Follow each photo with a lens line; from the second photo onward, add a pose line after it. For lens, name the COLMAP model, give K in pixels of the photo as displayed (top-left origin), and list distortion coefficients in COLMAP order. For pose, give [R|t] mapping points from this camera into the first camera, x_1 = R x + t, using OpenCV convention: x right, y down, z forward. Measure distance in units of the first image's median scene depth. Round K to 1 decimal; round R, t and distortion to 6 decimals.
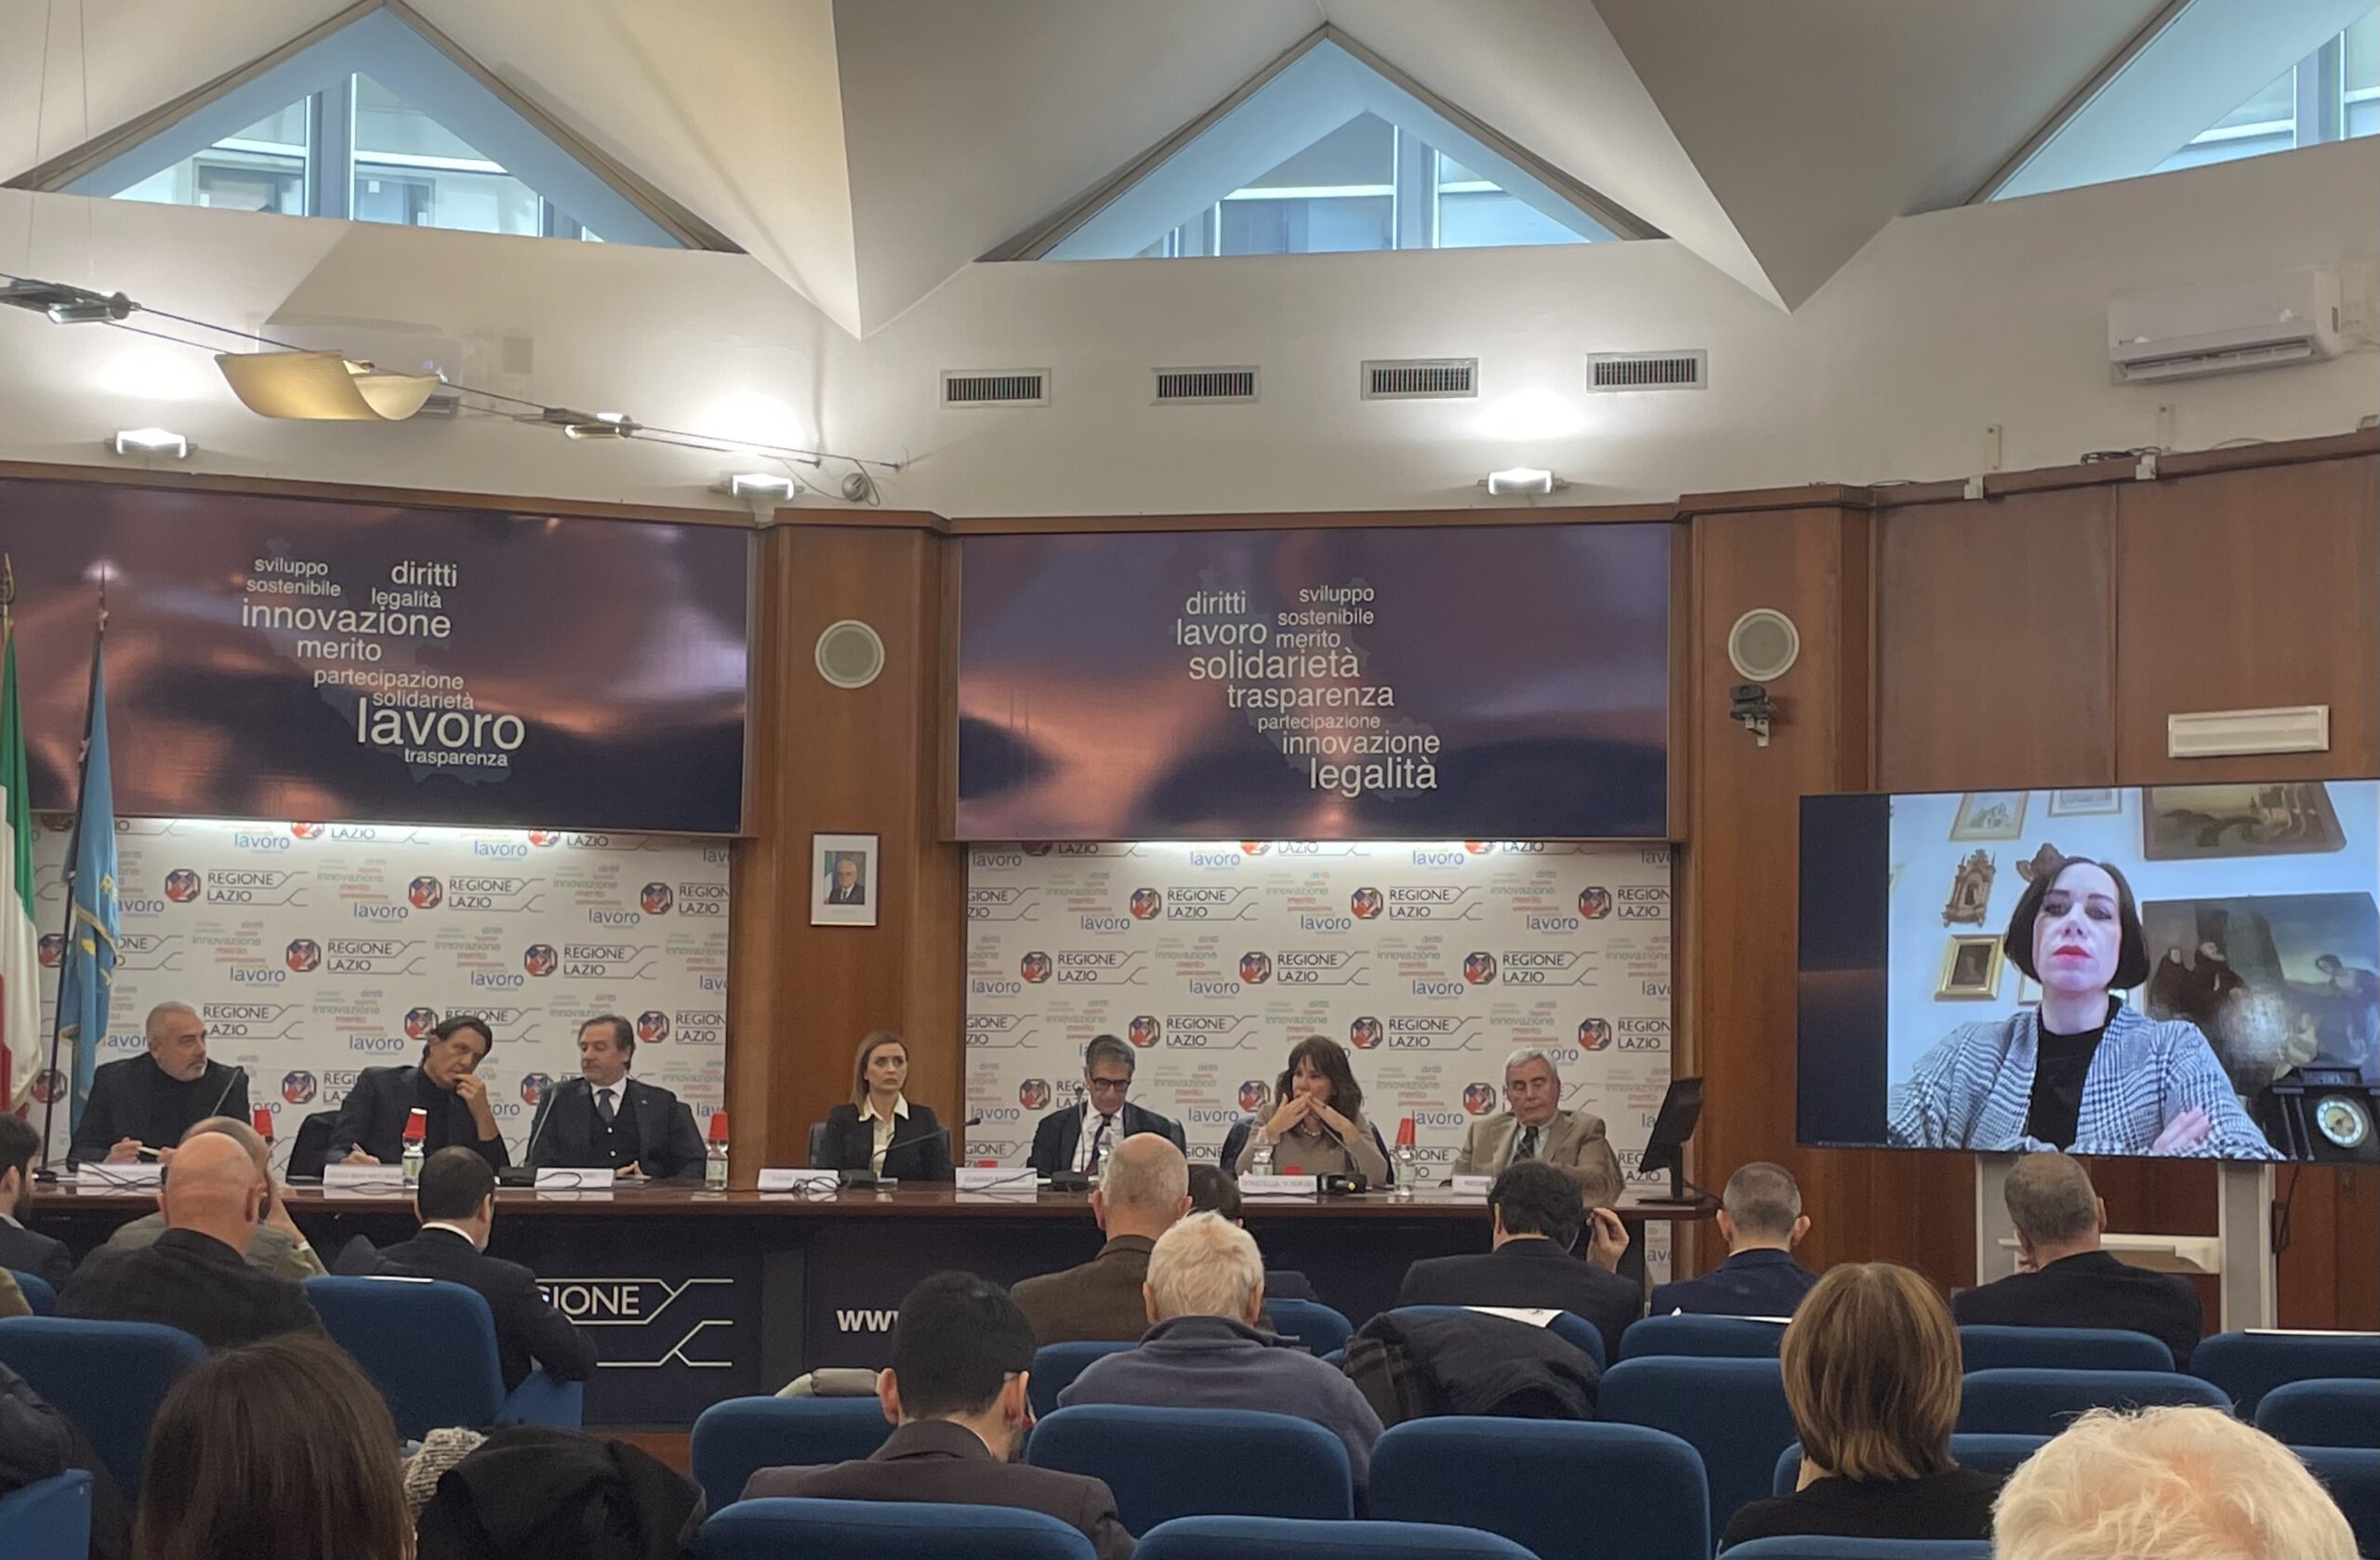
lens RADIAL K [[3424.0, 0, 1250.0], [0, 3424.0, 863.7], [0, 0, 1]] dist [0.090869, 0.000000]
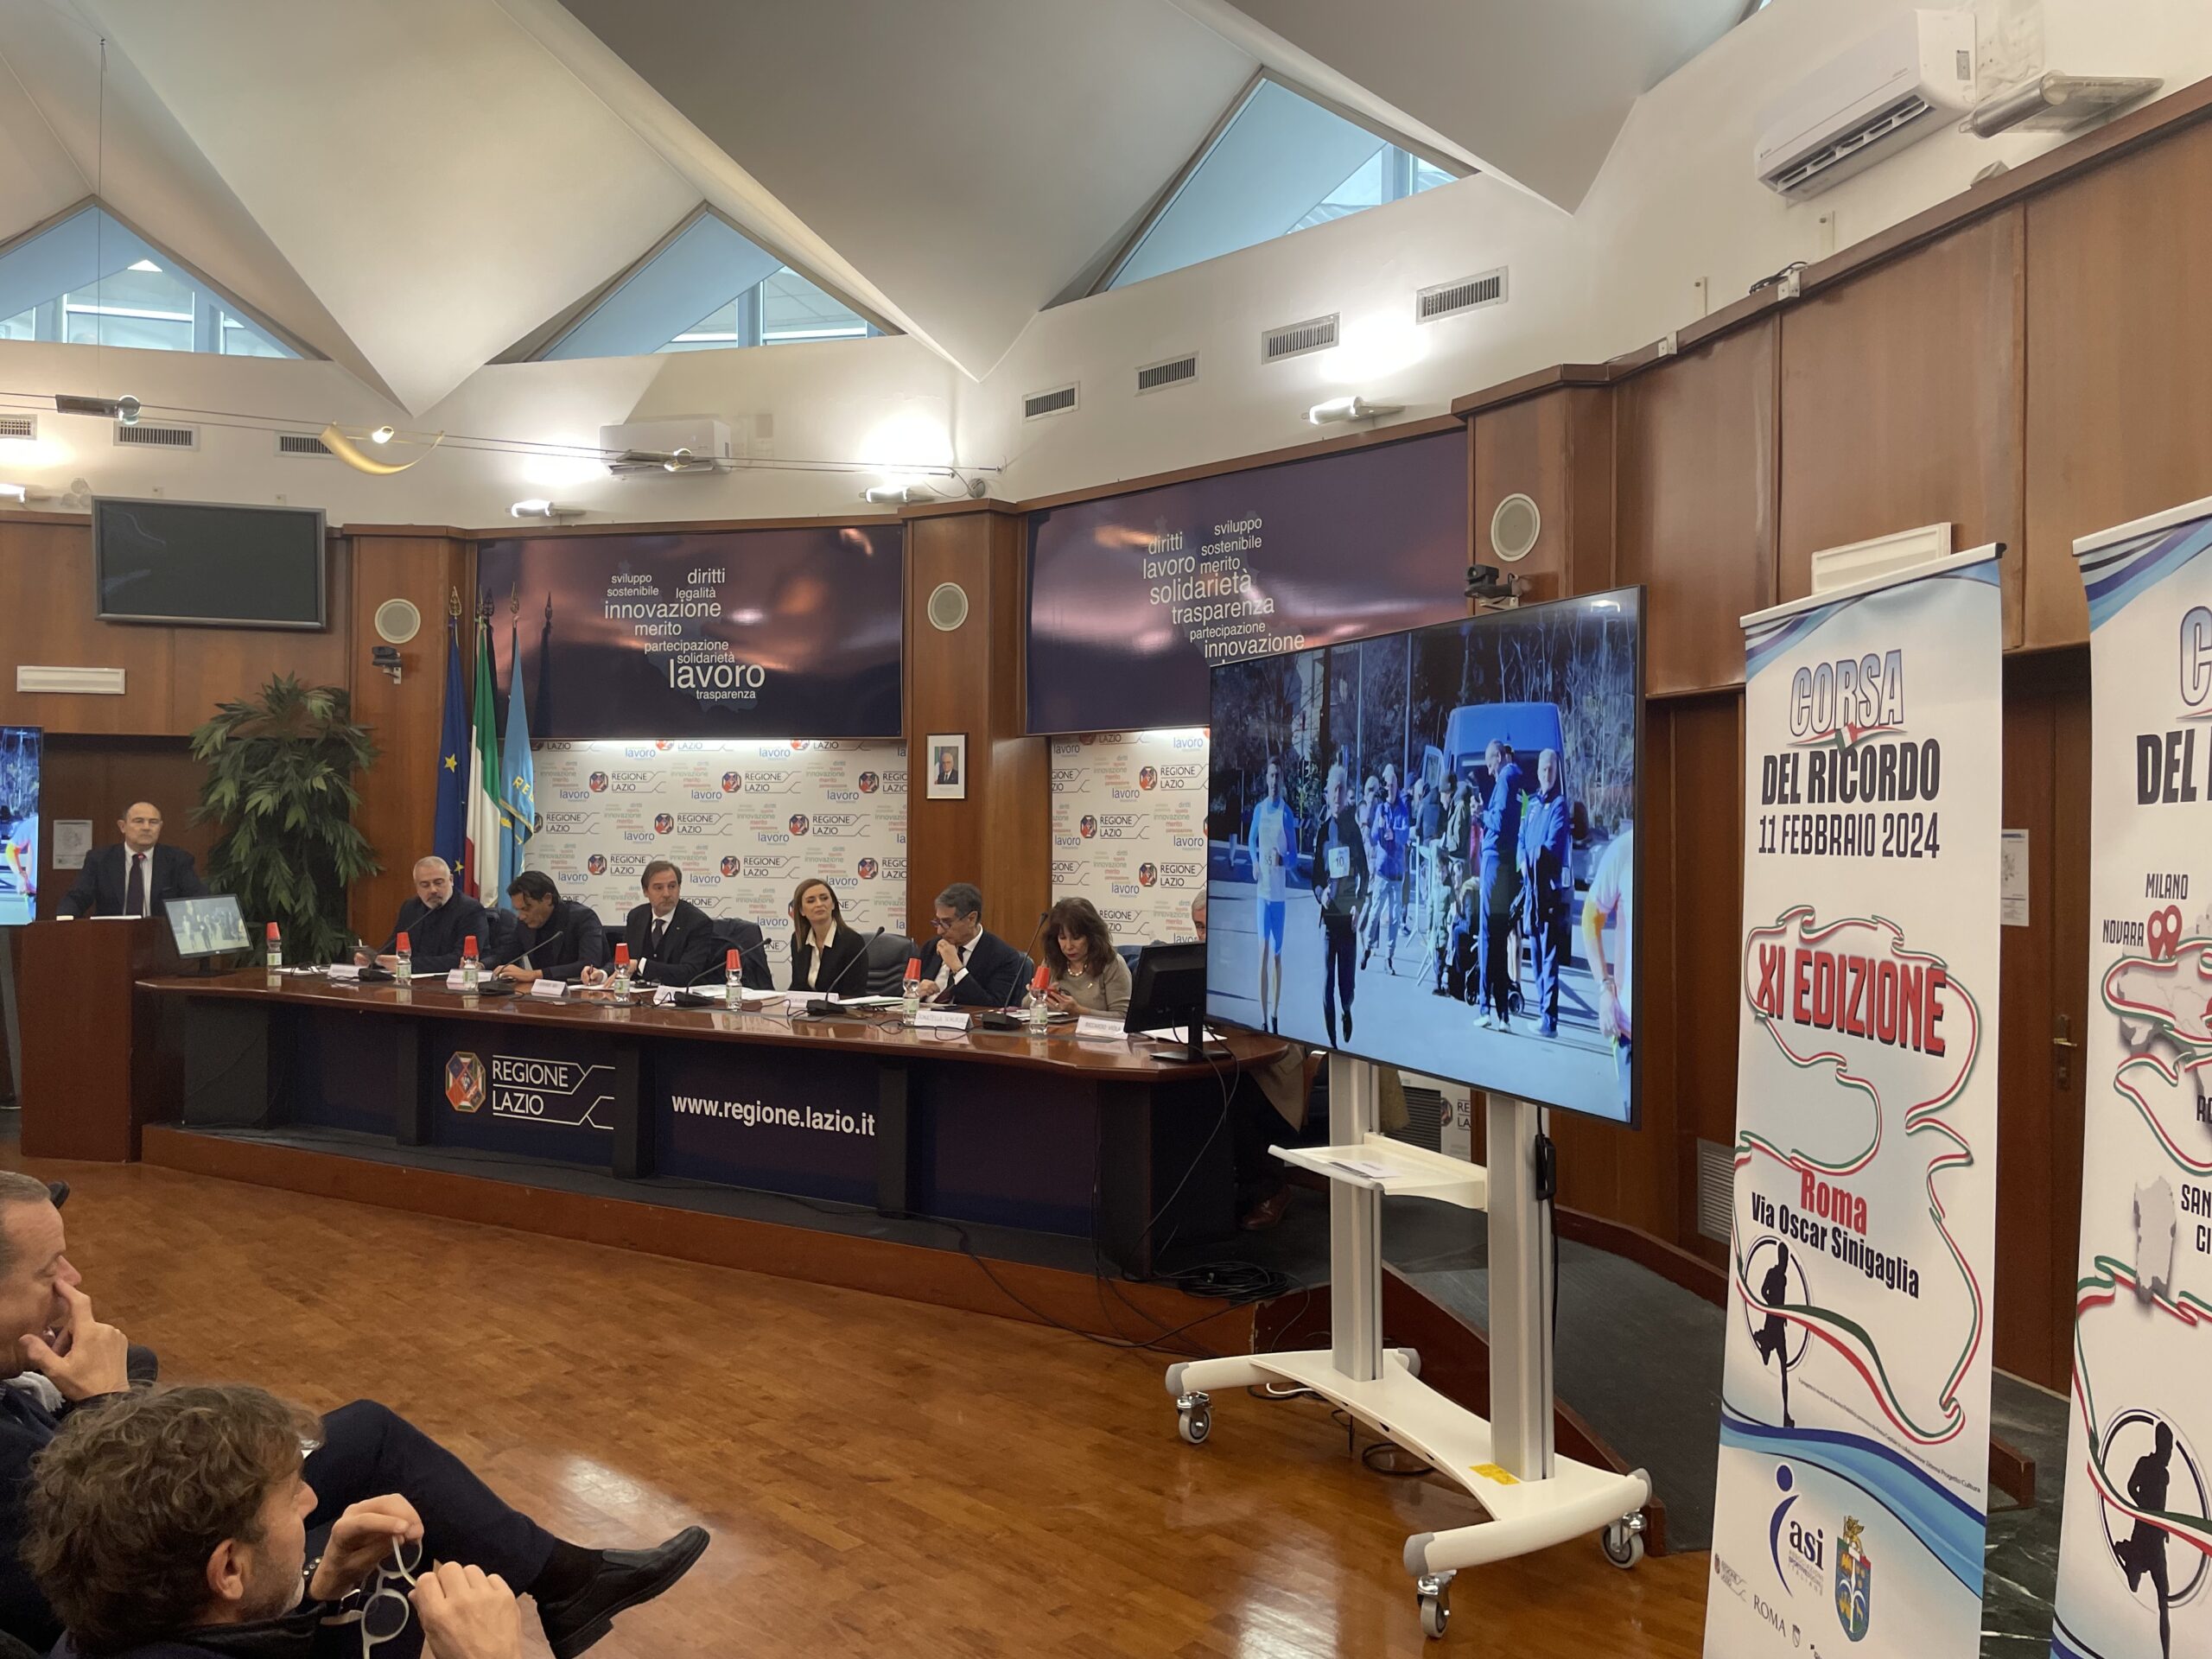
lens RADIAL K [[1672.3, 0, 1108.4], [0, 1672.3, 808.7], [0, 0, 1]] dist [0.086548, -0.118075]
pose [[0.828628, -0.013218, -0.559644, 0.327094], [0.033859, 0.999074, 0.026537, 0.005958], [0.558775, -0.040939, 0.828308, 0.469208]]
